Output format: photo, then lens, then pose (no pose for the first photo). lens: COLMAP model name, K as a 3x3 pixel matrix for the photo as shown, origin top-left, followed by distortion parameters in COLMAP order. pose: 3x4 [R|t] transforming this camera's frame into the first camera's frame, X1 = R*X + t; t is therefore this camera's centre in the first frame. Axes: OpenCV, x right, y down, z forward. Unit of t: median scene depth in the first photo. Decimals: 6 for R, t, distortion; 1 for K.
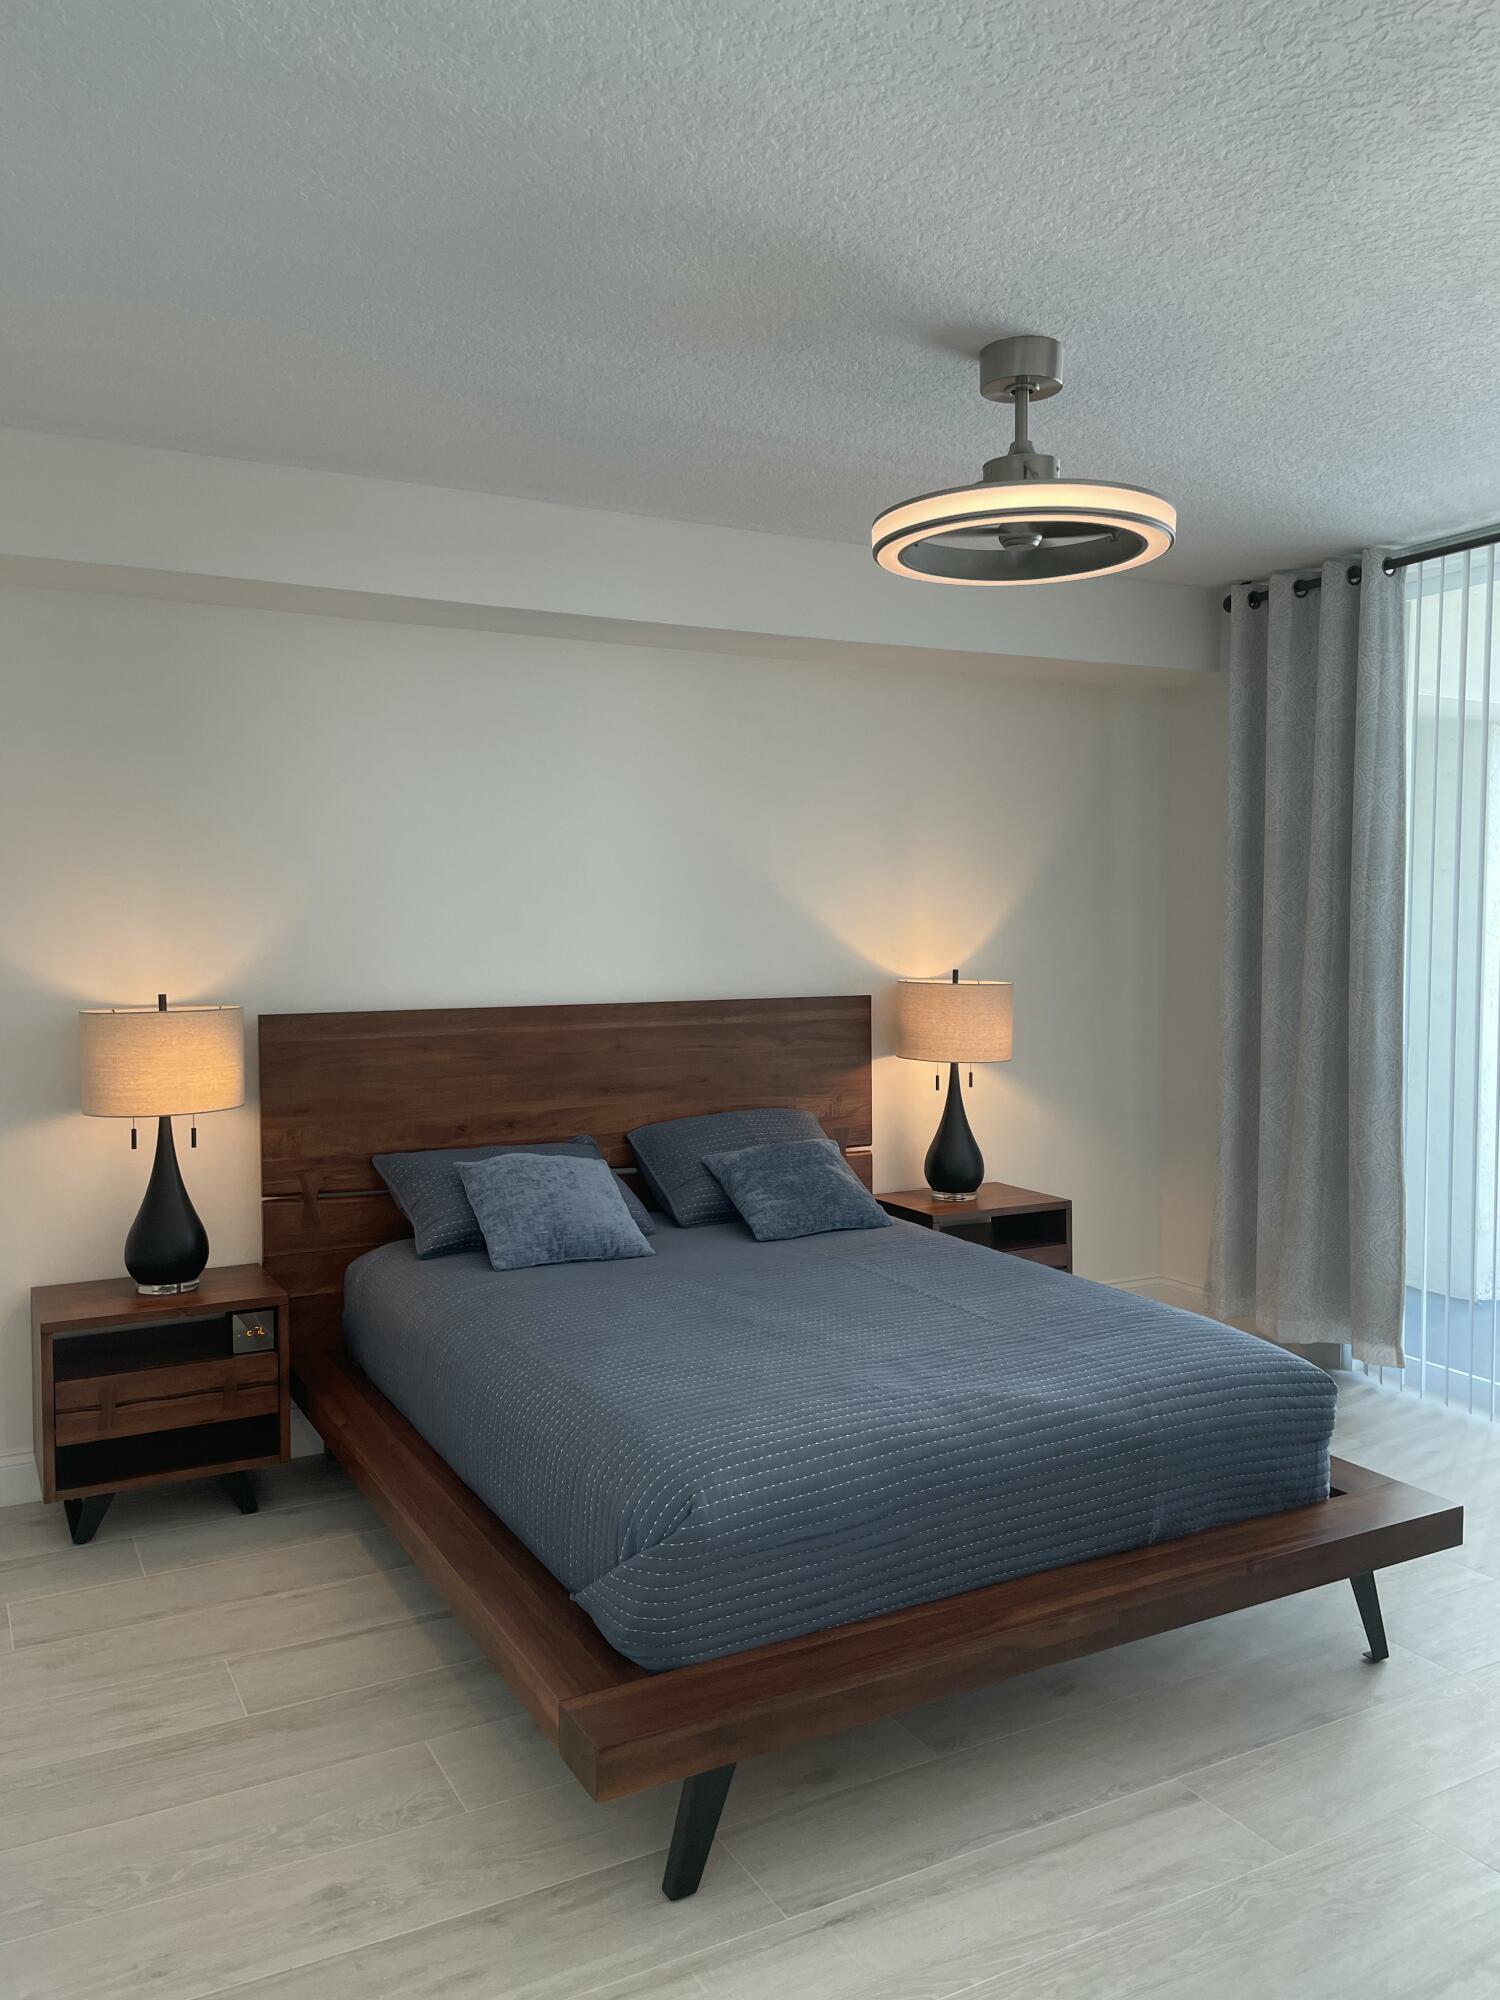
lens RADIAL K [[1524.3, 0, 750.0], [0, 1524.3, 1000.0], [0, 0, 1]] dist [0.108648, -0.151573]
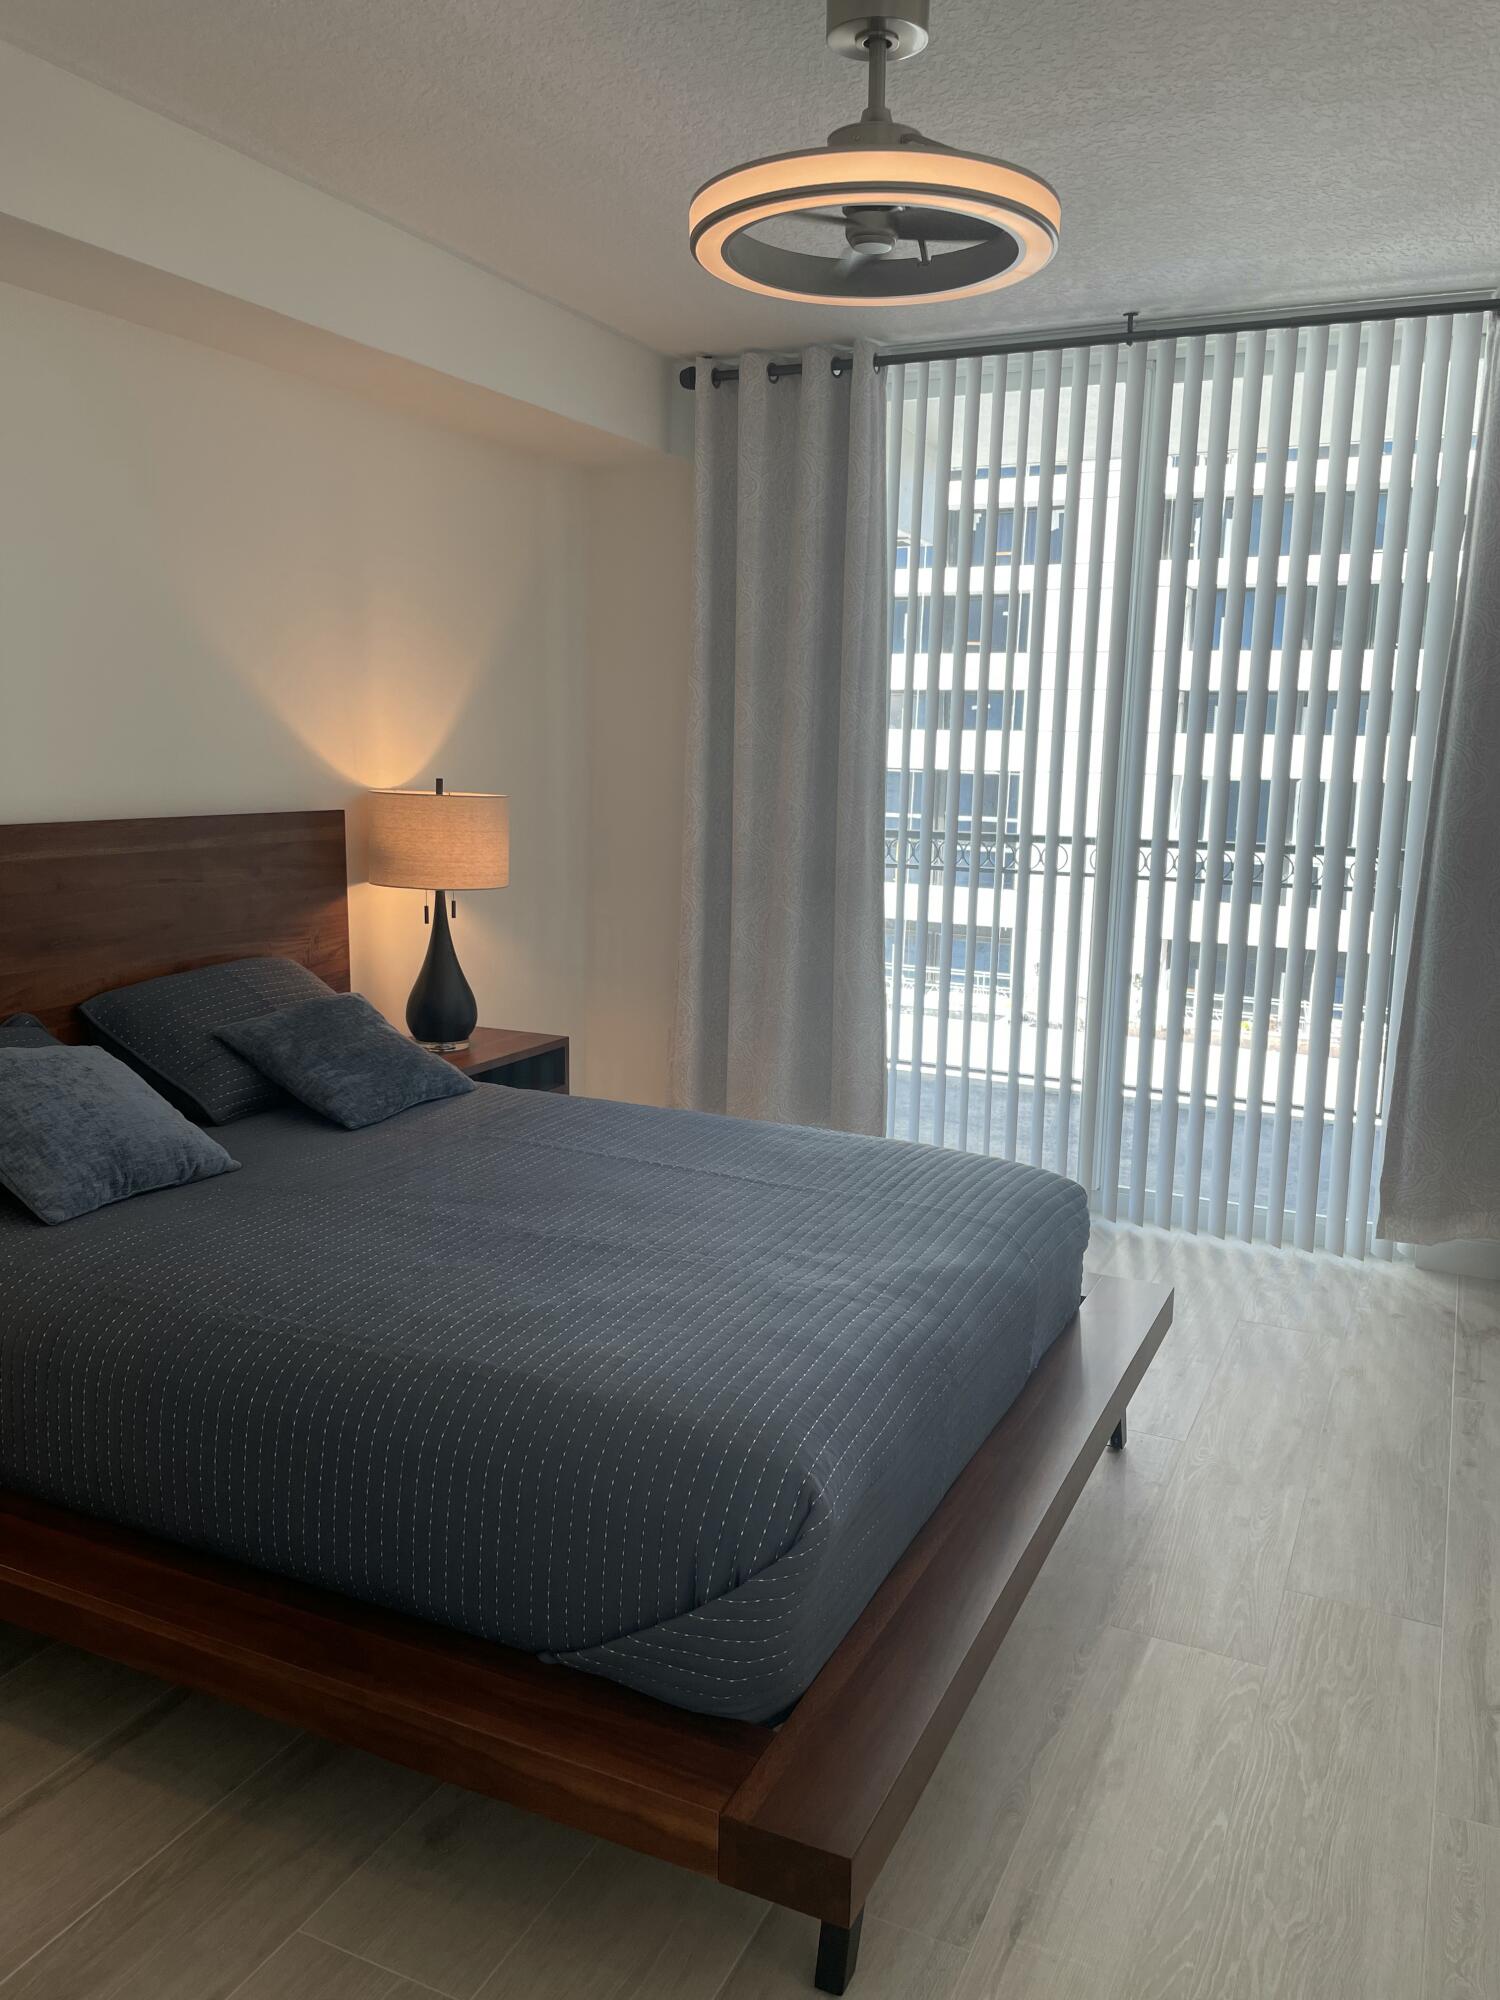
lens RADIAL K [[1523.5, 0, 750.0], [0, 1523.5, 1000.0], [0, 0, 1]] dist [0.052845, -0.041678]
pose [[0.800705, -0.080279, 0.593655, -0.247810], [0.007325, 0.992218, 0.124296, -0.002336], [-0.599014, -0.095176, 0.795062, 0.230868]]
